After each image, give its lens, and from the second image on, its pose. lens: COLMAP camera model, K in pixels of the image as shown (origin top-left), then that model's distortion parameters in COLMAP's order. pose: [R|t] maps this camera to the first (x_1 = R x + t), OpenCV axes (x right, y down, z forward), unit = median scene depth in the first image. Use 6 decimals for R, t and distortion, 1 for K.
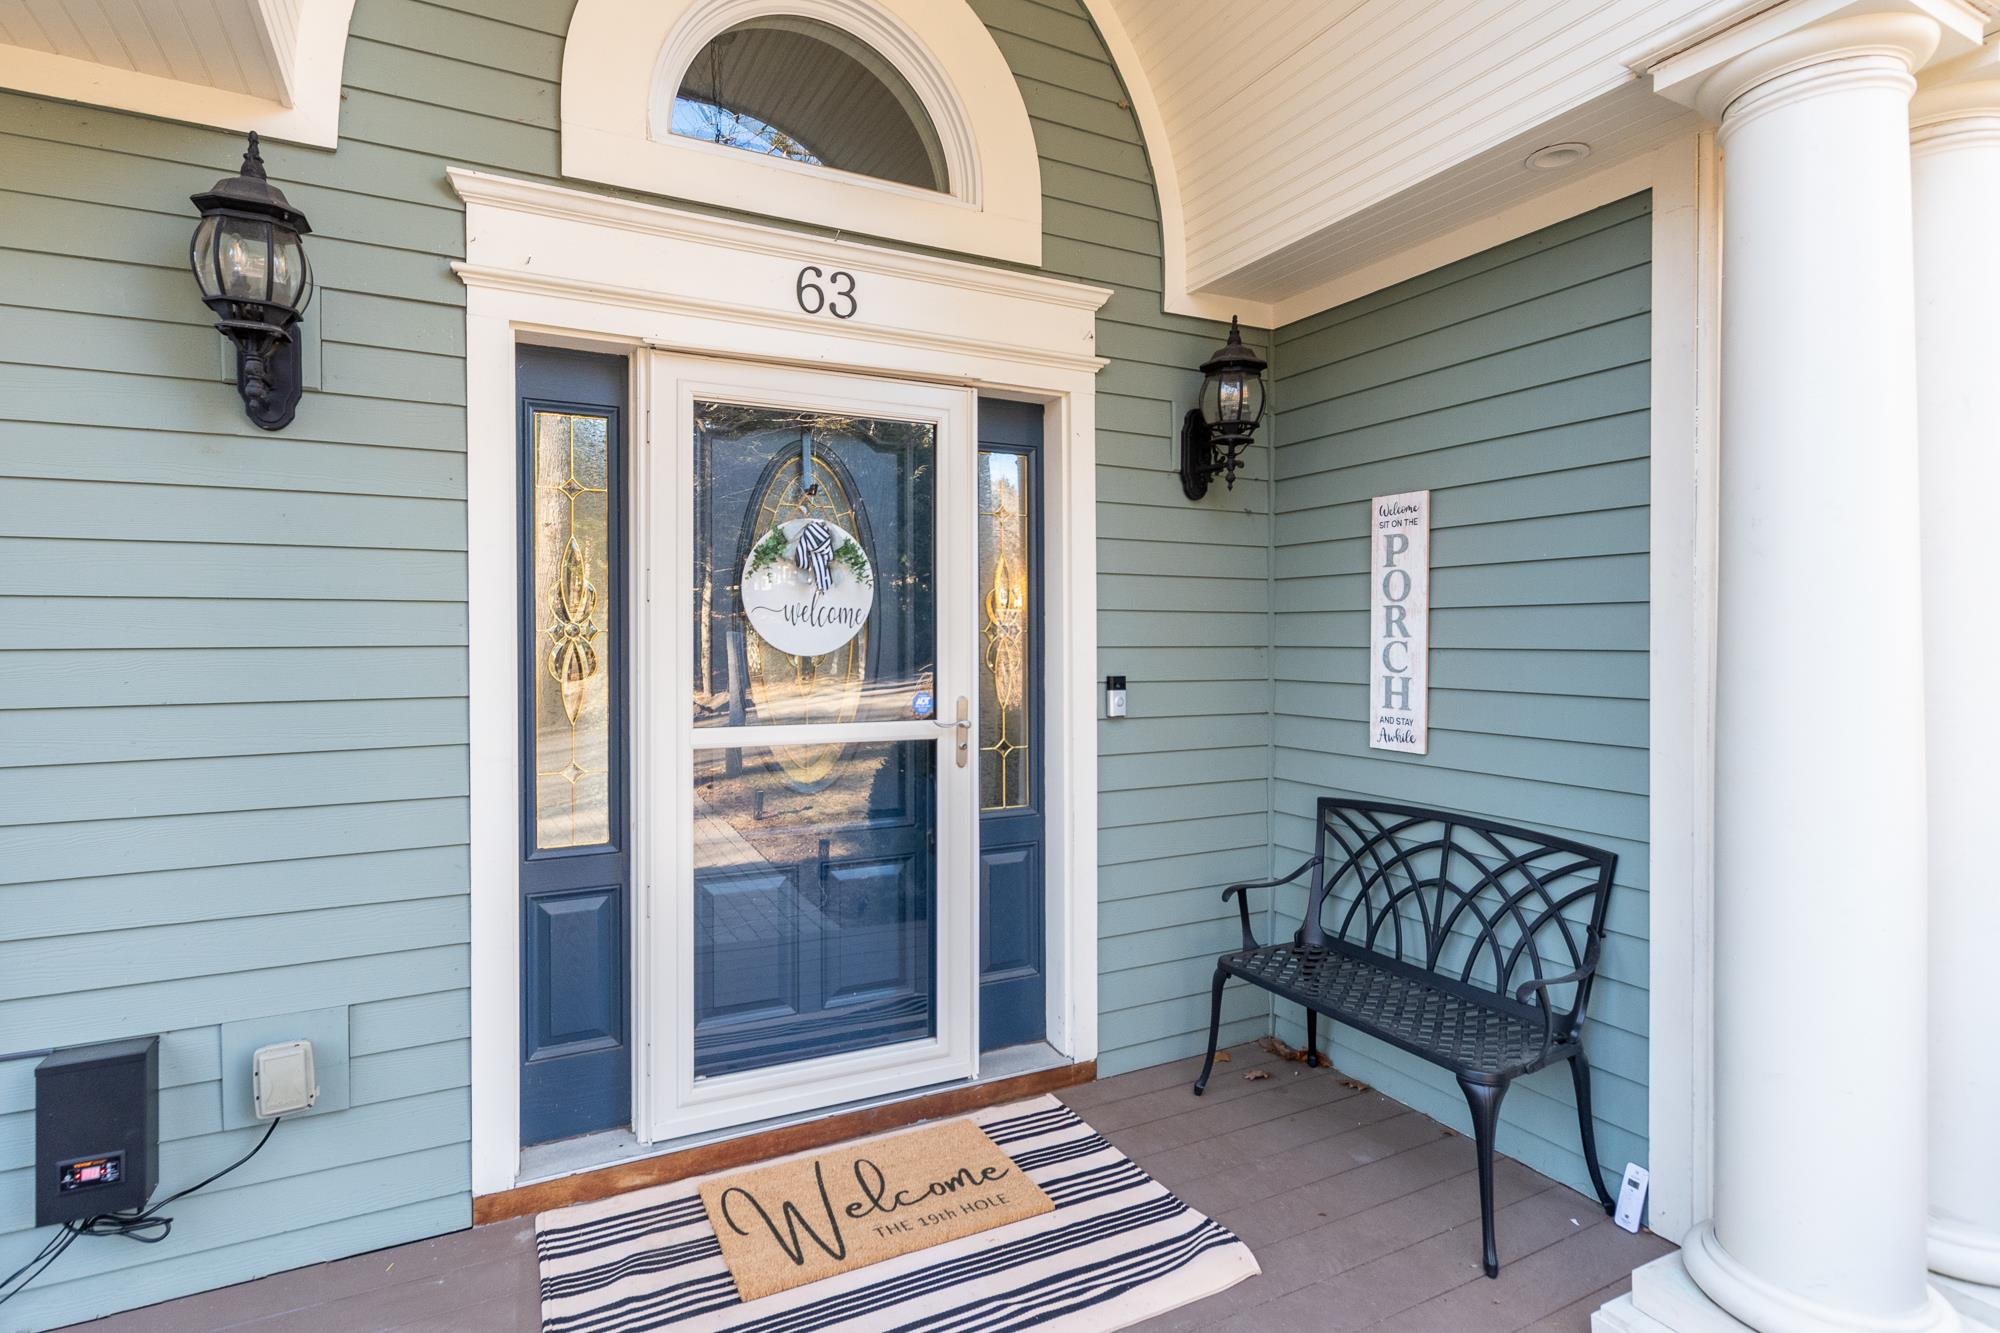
lens RADIAL K [[946.8, 0, 913.1], [0, 946.8, 654.1], [0, 0, 1]] dist [0.001860, 0.000118]
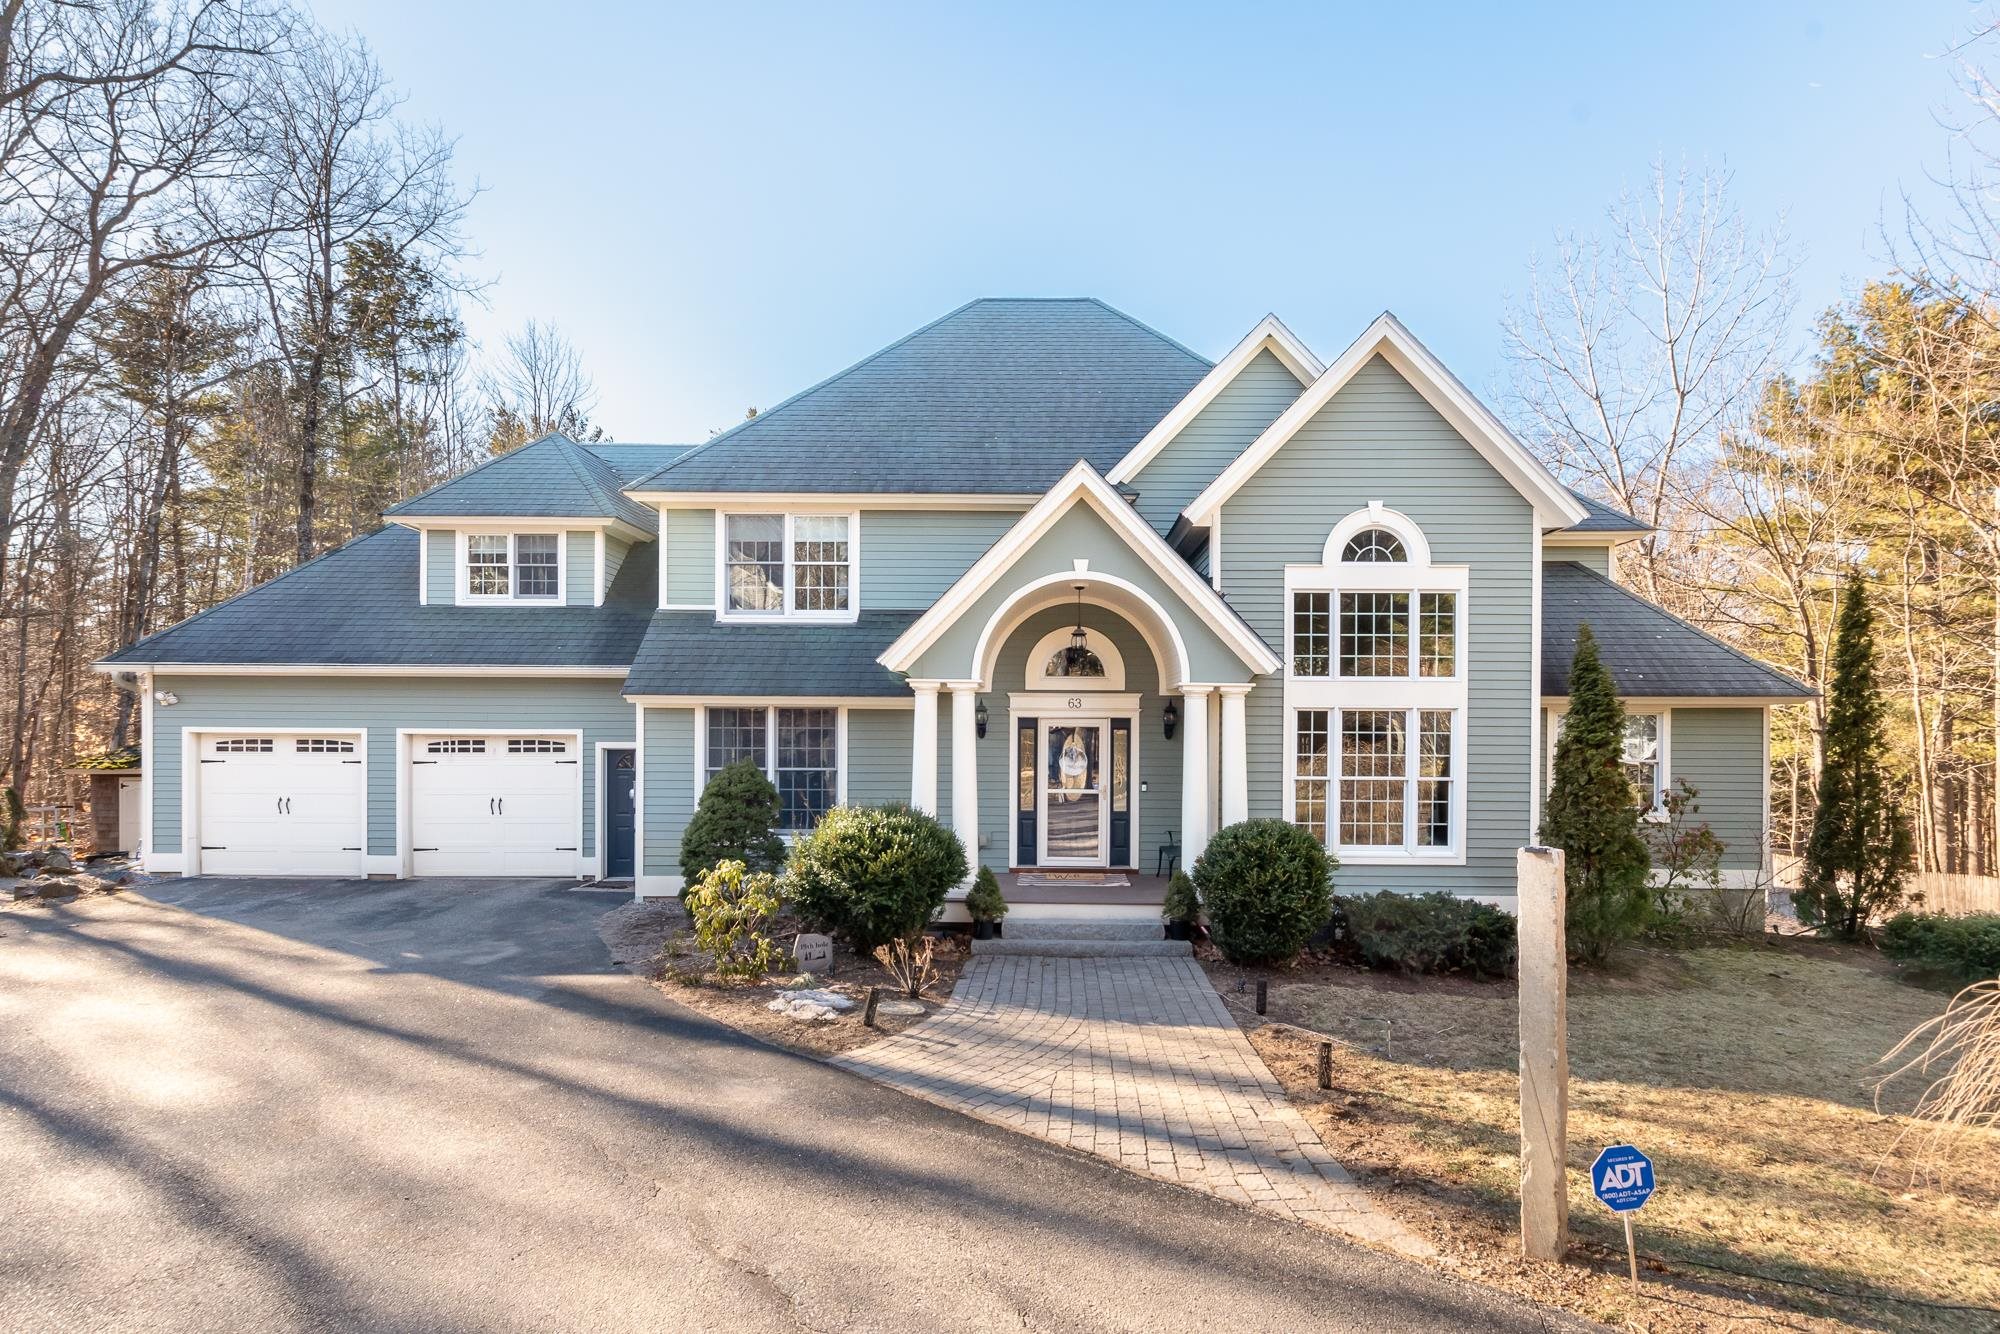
lens RADIAL K [[931.7, 0, 1027.9], [0, 931.7, 738.0], [0, 0, 1]] dist [-0.000196, -0.000055]
pose [[0.895383, 0.013878, -0.445081, 1.786569], [-0.014290, 0.999895, 0.002430, -0.196032], [0.445068, 0.004184, 0.895487, -3.346909]]
